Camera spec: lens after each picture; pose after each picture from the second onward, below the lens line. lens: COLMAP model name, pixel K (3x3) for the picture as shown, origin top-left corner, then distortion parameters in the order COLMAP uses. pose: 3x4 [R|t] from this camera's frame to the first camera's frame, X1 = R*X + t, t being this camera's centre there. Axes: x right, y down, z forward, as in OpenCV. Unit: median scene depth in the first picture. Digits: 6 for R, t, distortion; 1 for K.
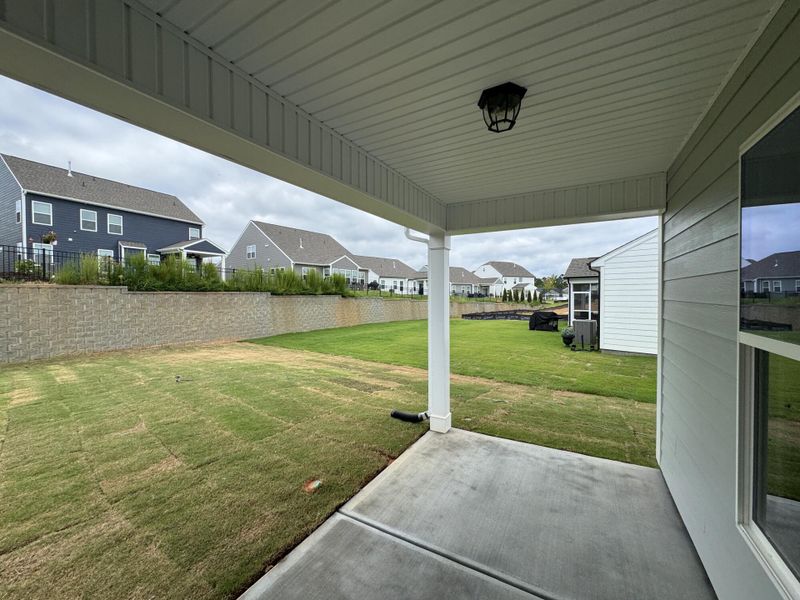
lens RADIAL K [[319.7, 0, 400.0], [0, 319.7, 300.0], [0, 0, 1]] dist [-0.000262, -0.000188]
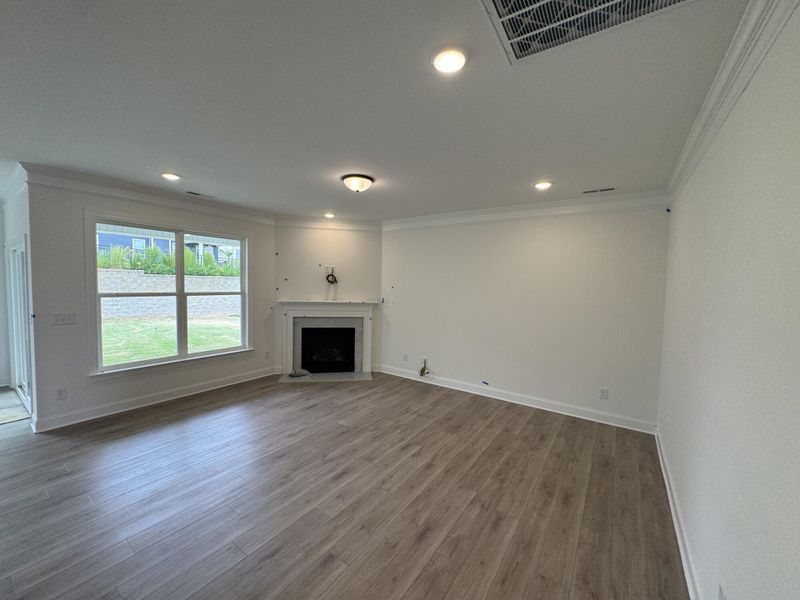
lens RADIAL K [[319.7, 0, 400.0], [0, 319.7, 300.0], [0, 0, 1]] dist [-0.000262, -0.000188]
pose [[0.995683, 0.027131, -0.088763, 0.346607], [-0.024110, 0.999099, 0.034926, 0.009134], [0.089631, -0.032635, 0.995440, -0.251205]]
